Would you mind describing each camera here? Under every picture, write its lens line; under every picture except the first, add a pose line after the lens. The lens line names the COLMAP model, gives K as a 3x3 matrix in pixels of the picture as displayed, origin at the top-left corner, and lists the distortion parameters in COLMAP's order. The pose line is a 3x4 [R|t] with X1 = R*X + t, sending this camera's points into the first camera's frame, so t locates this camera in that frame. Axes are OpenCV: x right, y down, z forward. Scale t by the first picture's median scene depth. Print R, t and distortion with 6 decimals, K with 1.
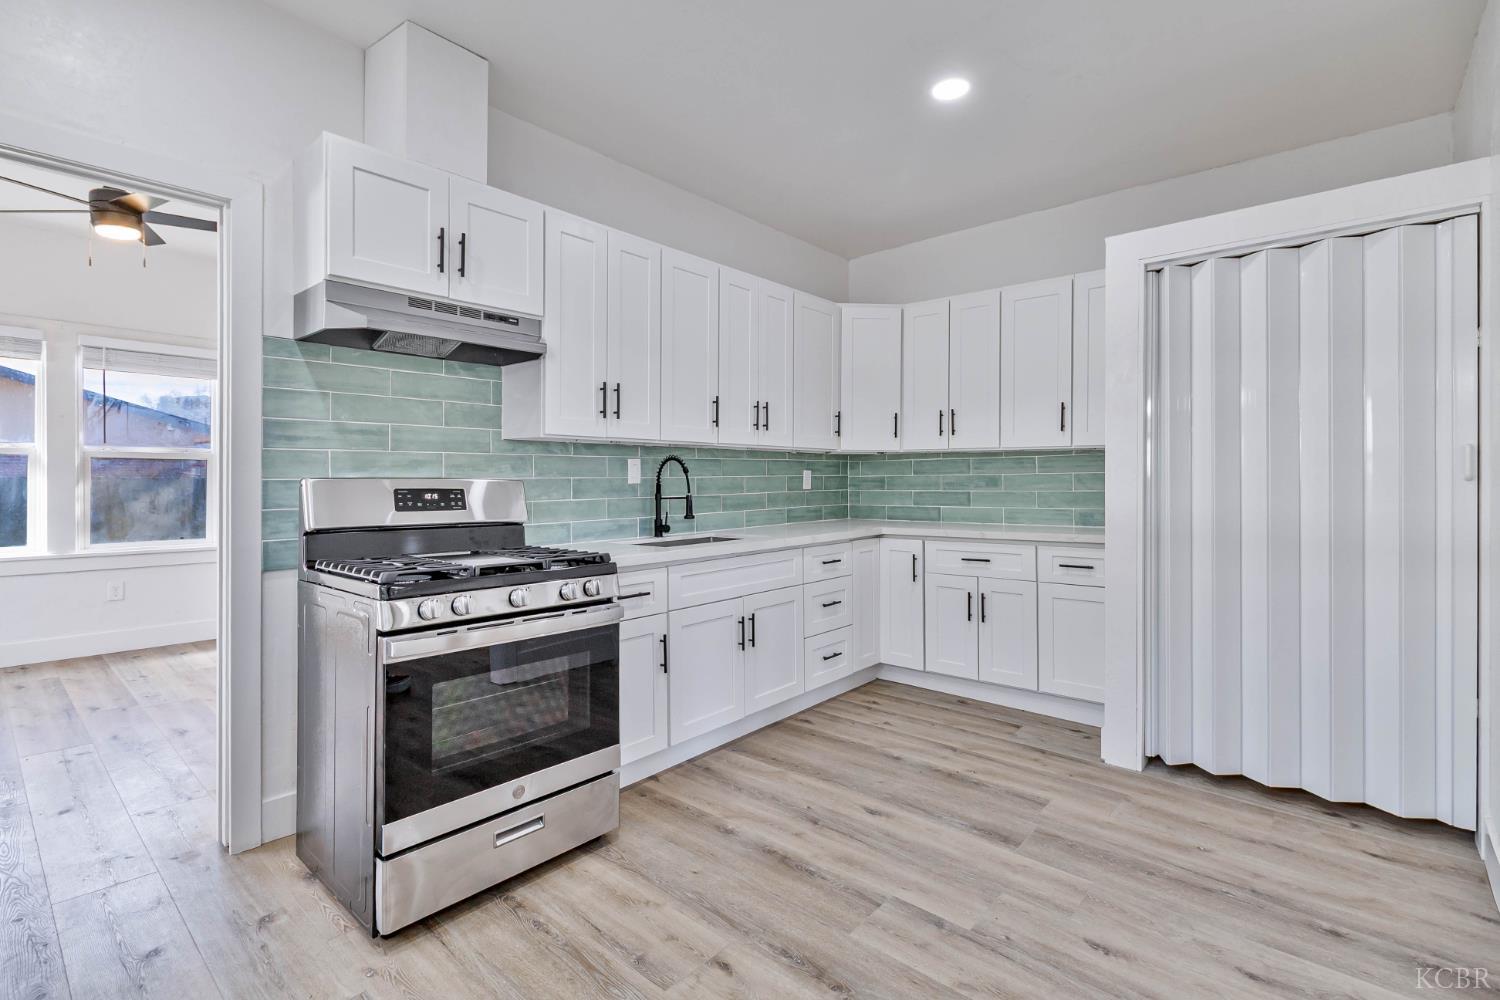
lens RADIAL K [[690.6, 0, 735.8], [0, 690.6, 478.5], [0, 0, 1]] dist [0.002078, 0.000251]
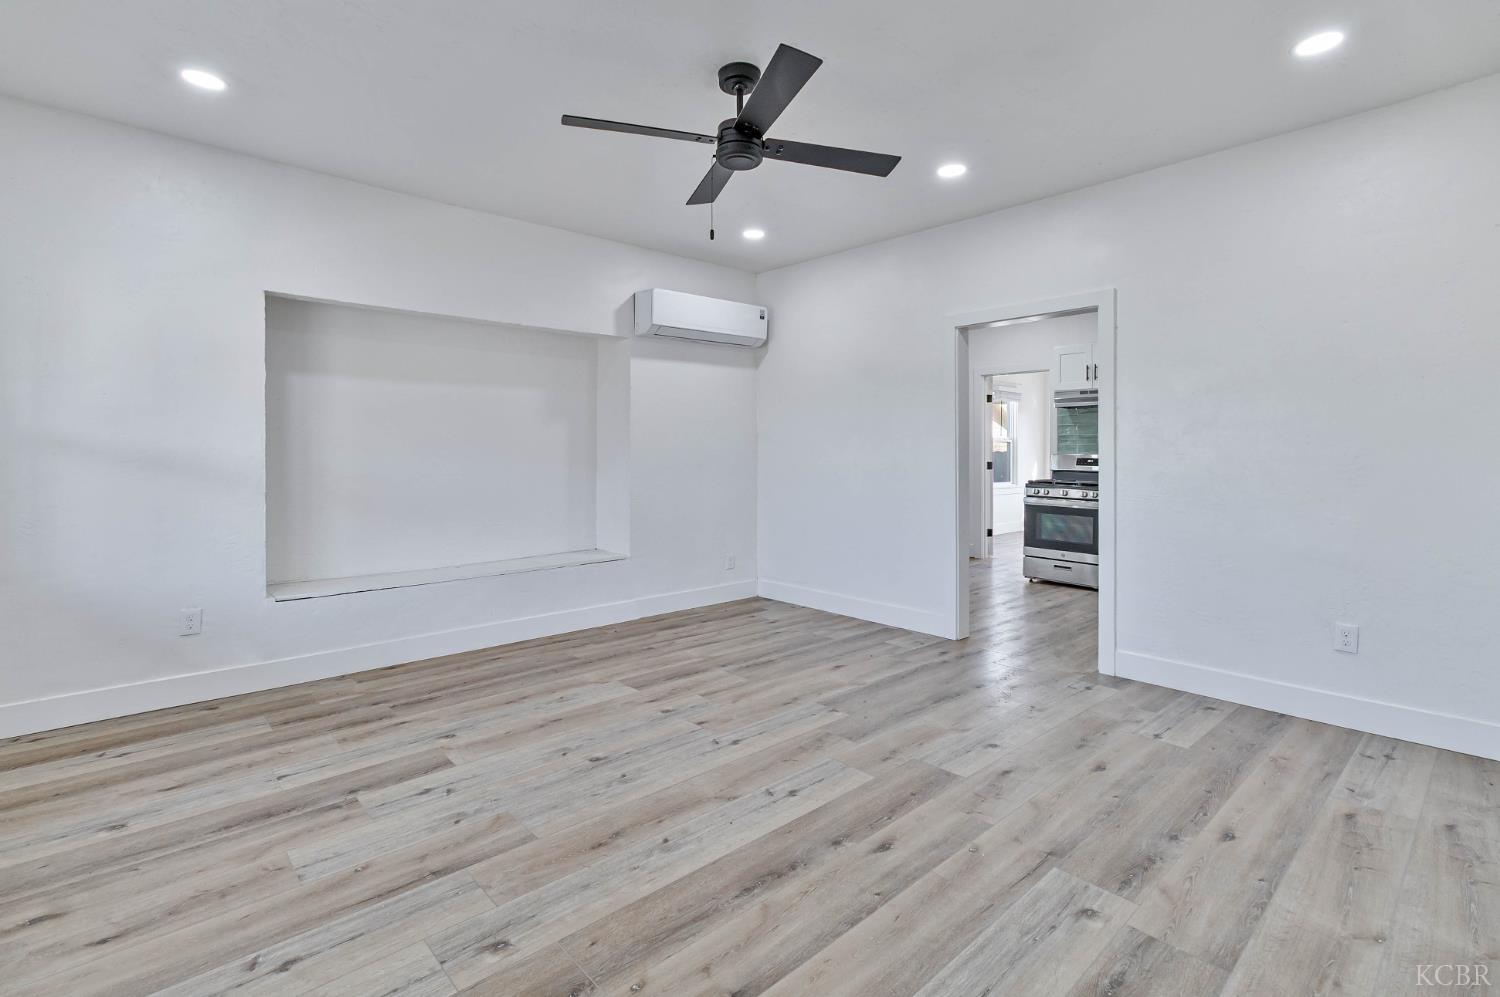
lens RADIAL K [[696.0, 0, 752.0], [0, 696.0, 444.2], [0, 0, 1]] dist [-0.000453, -0.000255]
pose [[-0.090035, -0.011540, -0.995872, 1.897952], [-0.002804, 0.999932, -0.011333, -0.003583], [0.995935, 0.001772, -0.090061, -0.070736]]
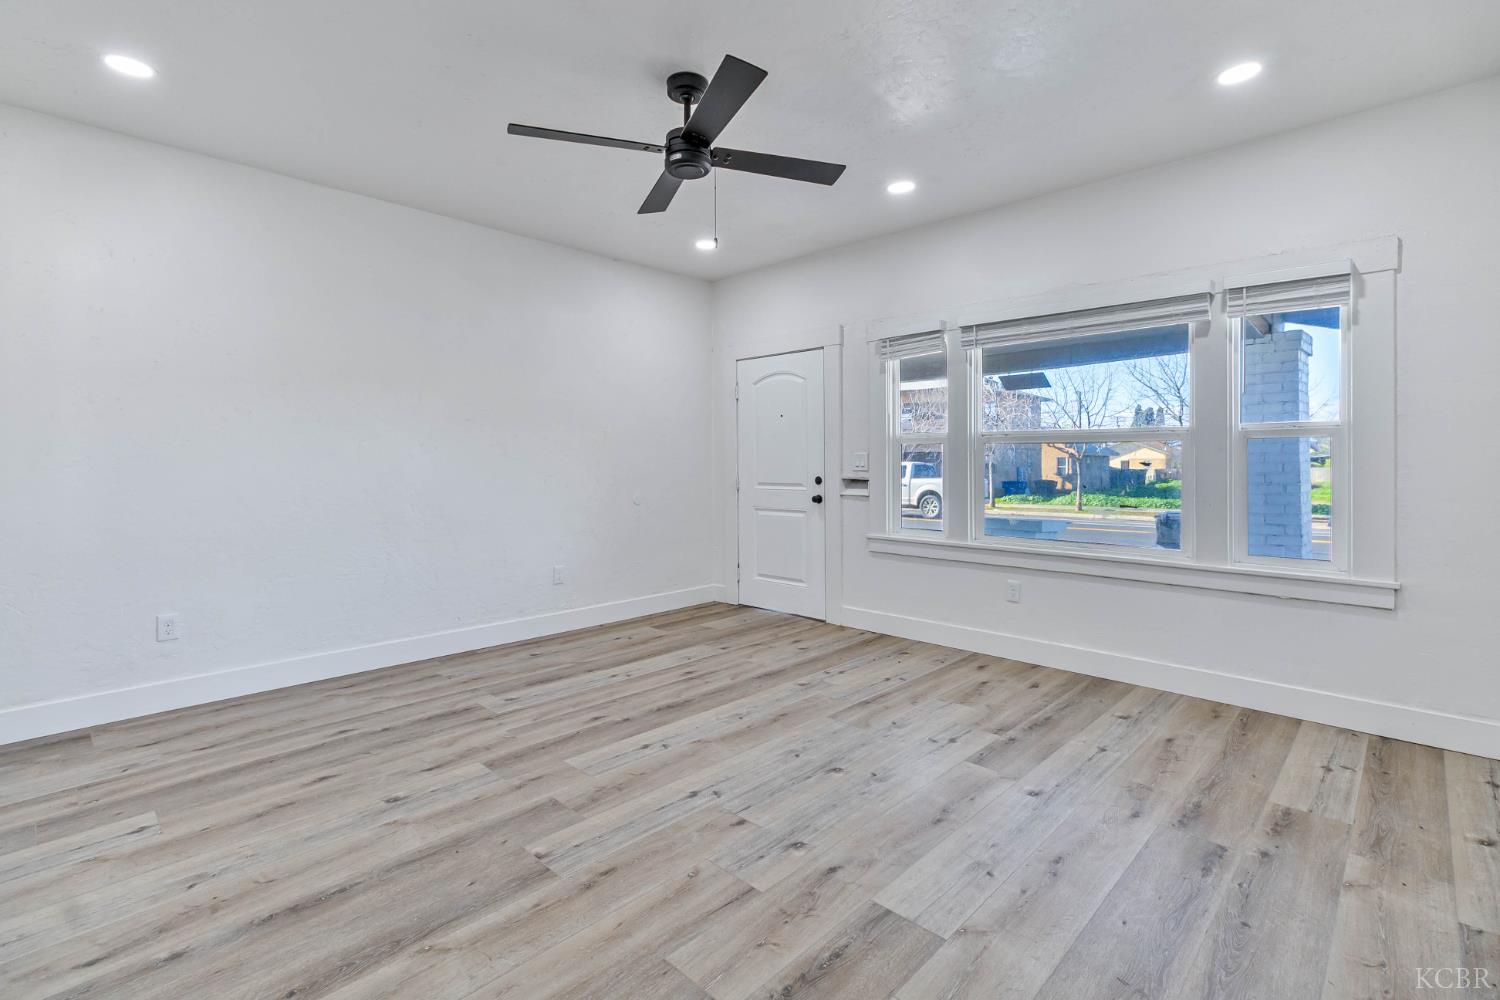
lens RADIAL K [[700.0, 0, 749.5], [0, 700.0, 466.5], [0, 0, 1]] dist [0.001024, 0.000092]
pose [[0.035772, -0.005208, 0.999346, 0.205076], [0.005510, 0.999972, 0.005014, 0.003120], [-0.999345, 0.005327, 0.035800, -0.266848]]
